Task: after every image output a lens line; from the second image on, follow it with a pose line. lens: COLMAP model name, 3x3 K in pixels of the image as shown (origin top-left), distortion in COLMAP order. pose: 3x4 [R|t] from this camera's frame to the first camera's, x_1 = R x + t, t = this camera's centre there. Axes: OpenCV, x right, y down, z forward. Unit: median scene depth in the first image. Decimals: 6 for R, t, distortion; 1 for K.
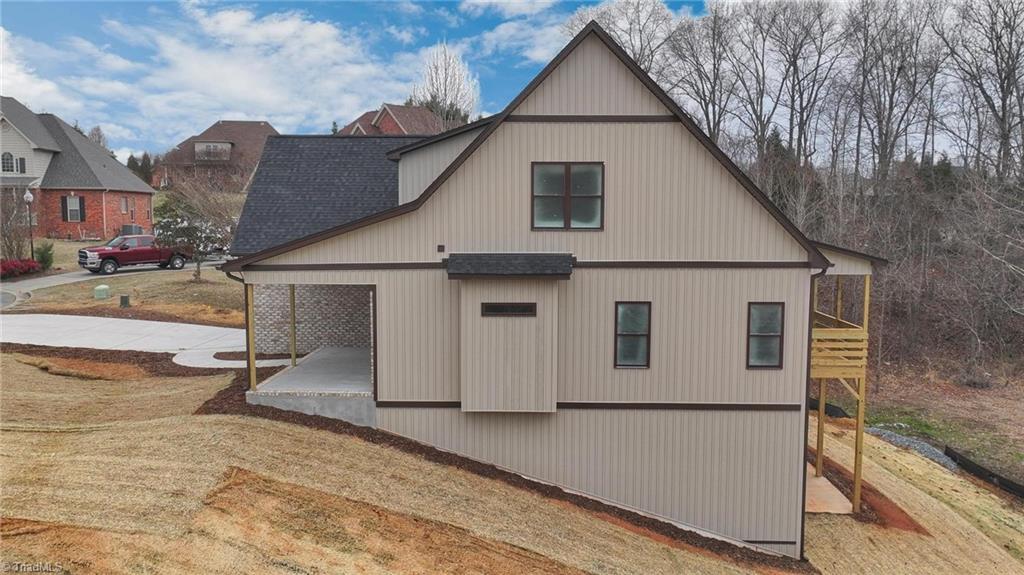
lens RADIAL K [[812.8, 0, 512.0], [0, 812.8, 287.5], [0, 0, 1]] dist [0.005105, 0.000855]
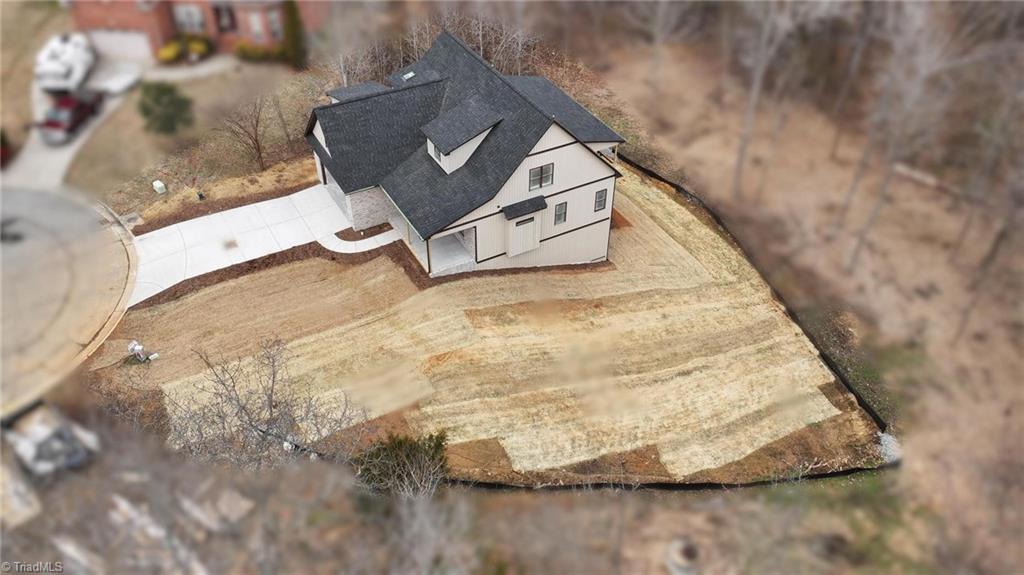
lens RADIAL K [[812.8, 0, 512.0], [0, 812.8, 287.5], [0, 0, 1]] dist [0.005105, 0.000855]
pose [[0.854674, -0.333366, 0.397993, -1.160198], [0.039643, 0.806271, 0.590216, -1.357998], [-0.517649, -0.488665, 0.702315, -0.952563]]
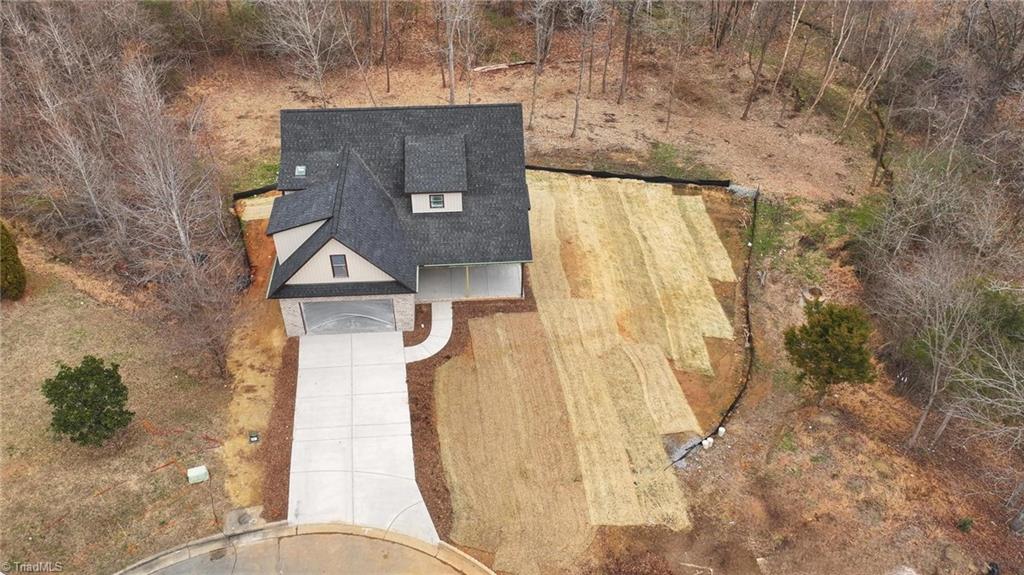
lens RADIAL K [[812.8, 0, 512.0], [0, 812.8, 287.5], [0, 0, 1]] dist [0.005105, 0.000855]
pose [[-0.110965, -0.643709, 0.757183, -2.266034], [0.081849, 0.753380, 0.652471, -1.574778], [-0.990448, 0.134376, -0.030912, 1.142919]]
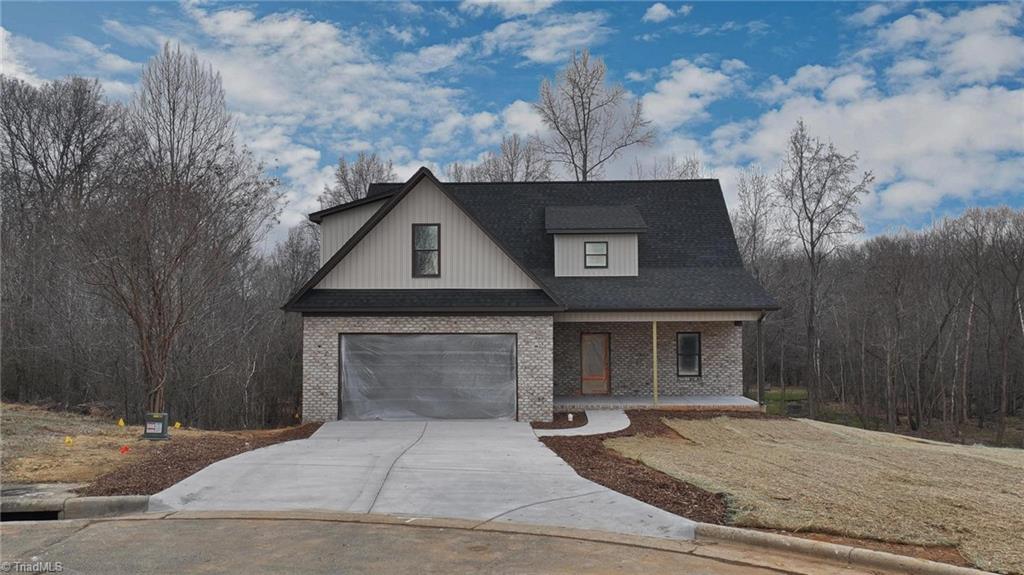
lens RADIAL K [[812.8, 0, 512.0], [0, 812.8, 287.5], [0, 0, 1]] dist [0.005105, 0.000855]
pose [[0.002761, 0.049956, 0.998748, -1.670720], [0.094830, 0.994237, -0.049993, -0.031843], [-0.995490, 0.094849, -0.001992, 1.424177]]
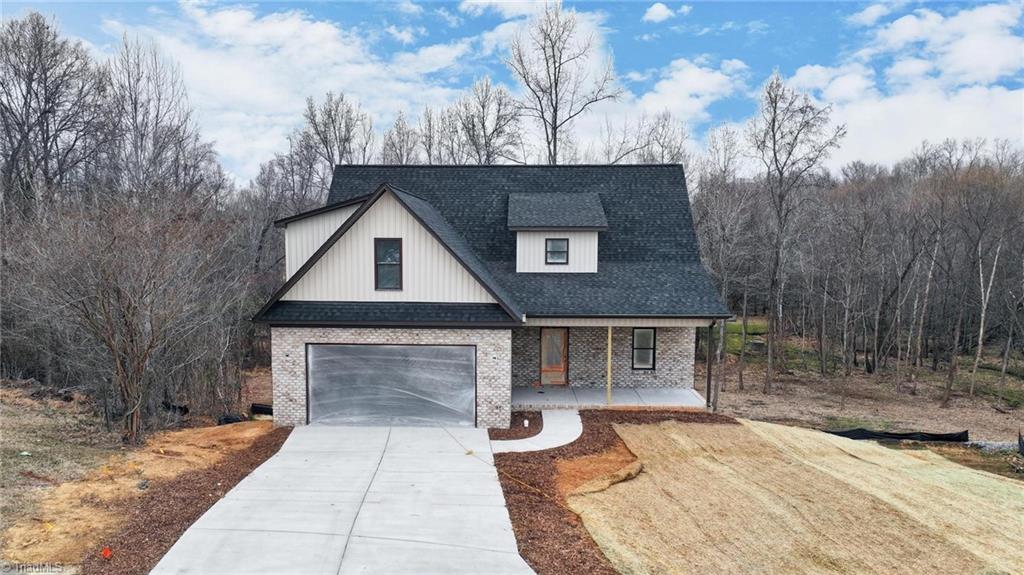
lens RADIAL K [[805.8, 0, 488.6], [0, 805.8, 319.0], [0, 0, 1]] dist [0.006890, -0.000891]
pose [[0.001599, -0.100861, 0.994899, -1.701184], [0.088023, 0.991053, 0.100330, -0.190246], [-0.996117, 0.087414, 0.010463, 1.384307]]
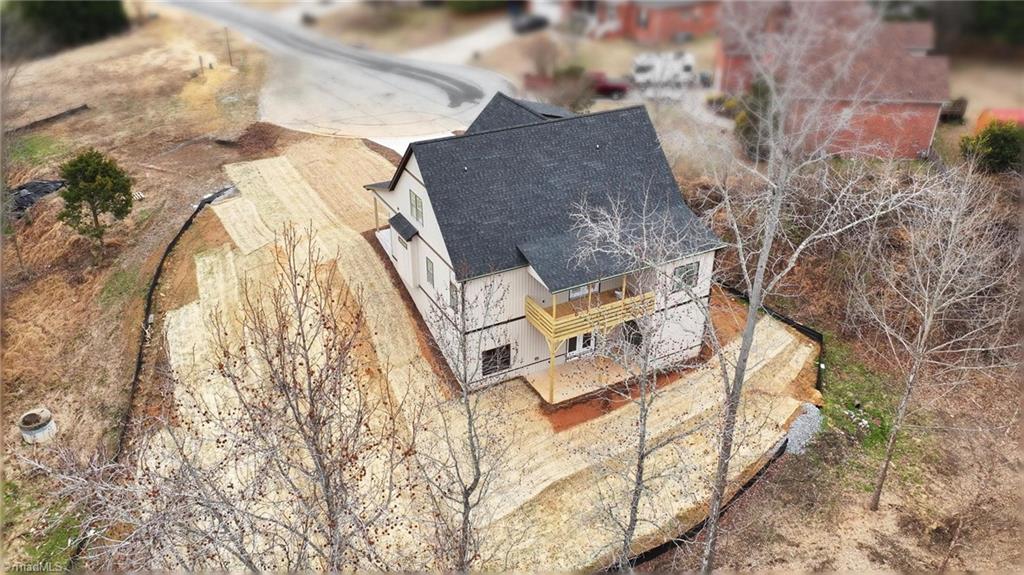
lens RADIAL K [[812.8, 0, 512.0], [0, 812.8, 287.5], [0, 0, 1]] dist [0.005105, 0.000855]
pose [[0.504101, 0.427288, -0.750538, 2.031158], [-0.081742, 0.888740, 0.451066, -0.971881], [0.859768, -0.166032, 0.482942, 0.071986]]
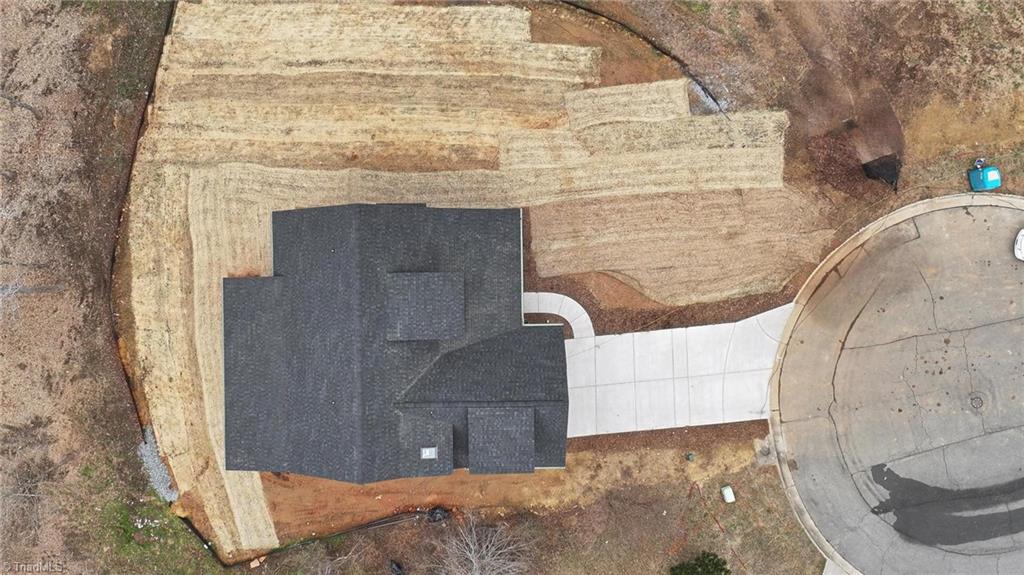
lens RADIAL K [[1095.1, 0, 512.0], [0, 1095.1, 287.5], [0, 0, 1]] dist [0.018581, -0.024806]
pose [[-0.998477, 0.050817, -0.021483, -0.250877], [-0.026245, -0.094973, 0.995134, -3.283362], [0.048530, 0.994182, 0.096162, 0.912393]]
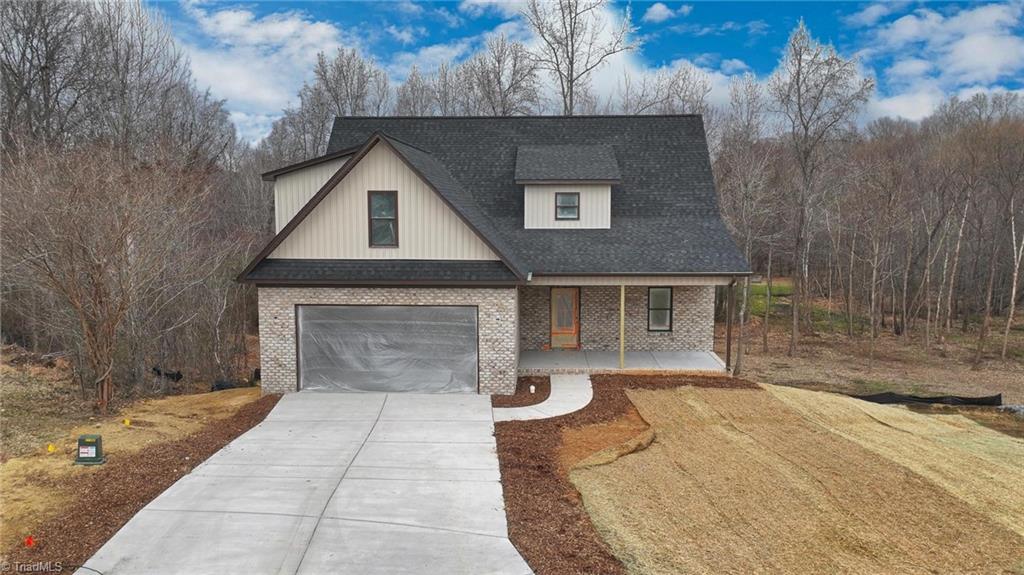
lens RADIAL K [[812.8, 0, 512.0], [0, 812.8, 287.5], [0, 0, 1]] dist [0.005105, 0.000855]
pose [[0.001630, -0.107209, 0.994235, -1.624976], [0.092106, 0.990026, 0.106604, -0.172703], [-0.995748, 0.091401, 0.011489, 1.354983]]
